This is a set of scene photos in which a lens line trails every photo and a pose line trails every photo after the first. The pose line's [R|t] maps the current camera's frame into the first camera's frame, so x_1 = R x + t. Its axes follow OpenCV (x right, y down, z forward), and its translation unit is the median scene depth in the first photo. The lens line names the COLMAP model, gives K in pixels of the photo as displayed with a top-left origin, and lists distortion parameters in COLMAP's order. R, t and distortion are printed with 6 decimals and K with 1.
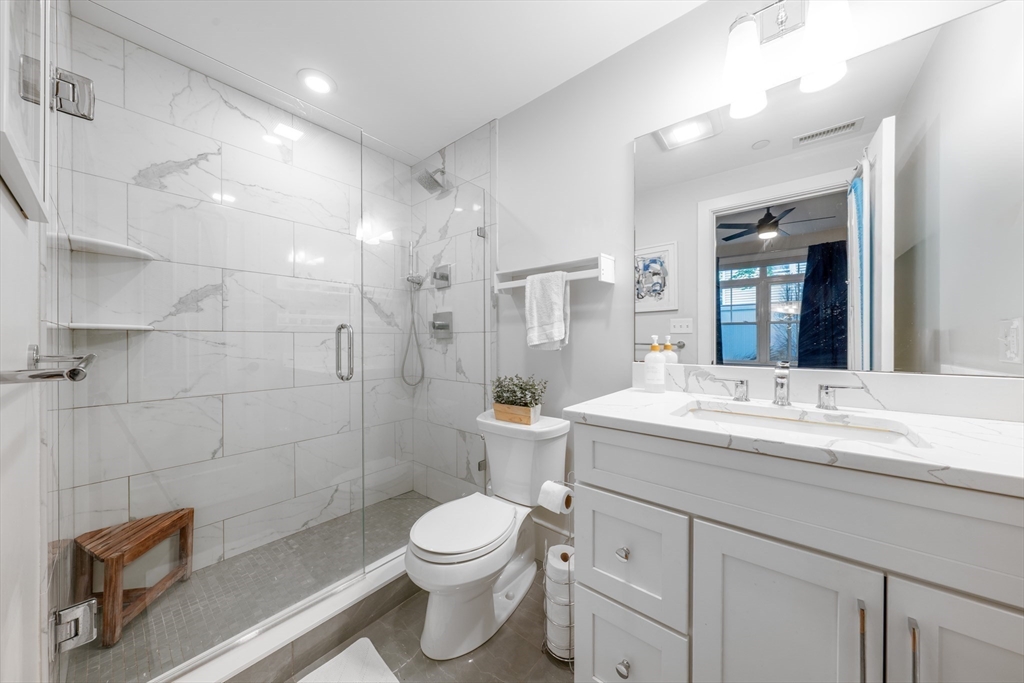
lens RADIAL K [[340.3, 0, 516.9], [0, 340.3, 342.5], [0, 0, 1]] dist [-0.000371, -0.000025]
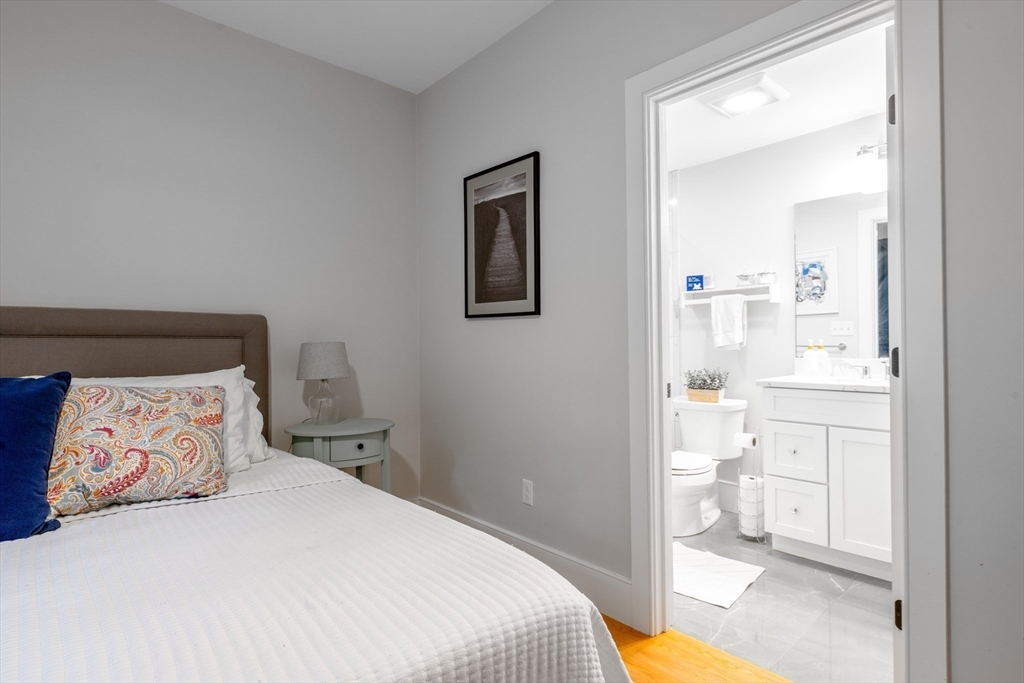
lens RADIAL K [[530.2, 0, 512.0], [0, 530.2, 341.5], [0, 0, 1]] dist [0.002205, -0.000091]
pose [[0.988844, -0.006929, -0.148794, -0.456624], [0.005357, 0.999926, -0.010967, 0.005765], [0.148859, 0.010048, 0.988807, -1.254692]]
